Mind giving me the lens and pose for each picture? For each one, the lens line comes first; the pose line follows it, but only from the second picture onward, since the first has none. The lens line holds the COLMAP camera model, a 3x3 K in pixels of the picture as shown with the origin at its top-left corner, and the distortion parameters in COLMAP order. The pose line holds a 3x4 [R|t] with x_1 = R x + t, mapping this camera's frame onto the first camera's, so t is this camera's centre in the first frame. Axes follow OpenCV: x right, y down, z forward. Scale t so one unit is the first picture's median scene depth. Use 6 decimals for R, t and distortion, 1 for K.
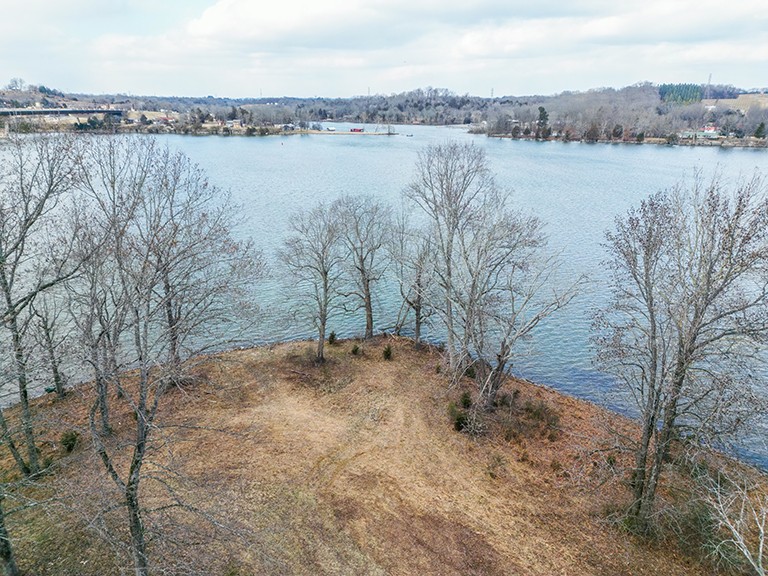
lens RADIAL K [[564.0, 0, 385.7], [0, 564.0, 290.9], [0, 0, 1]] dist [0.101010, -0.042825]
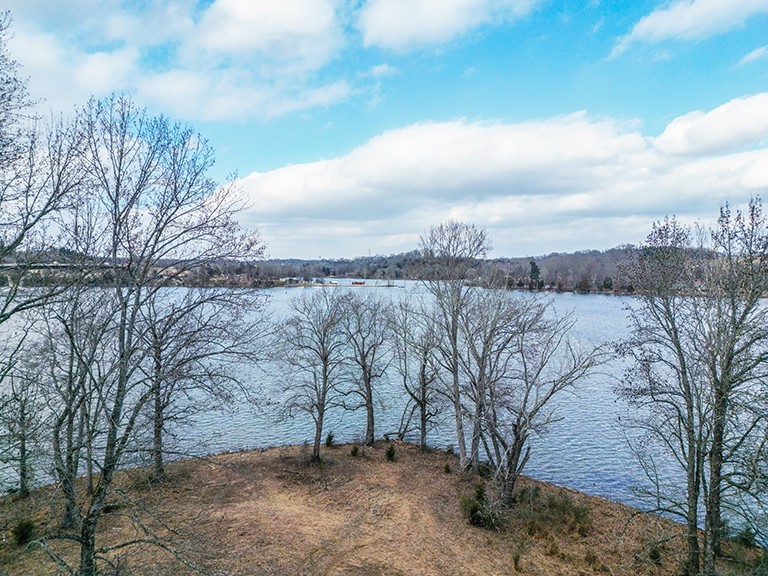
lens RADIAL K [[564.0, 0, 386.3], [0, 564.0, 284.5], [0, 0, 1]] dist [0.101010, -0.042825]
pose [[0.999996, -0.000034, 0.002813, -0.006006], [0.000876, 0.954003, -0.299796, 0.124915], [-0.002673, 0.299798, 0.953999, 0.043663]]
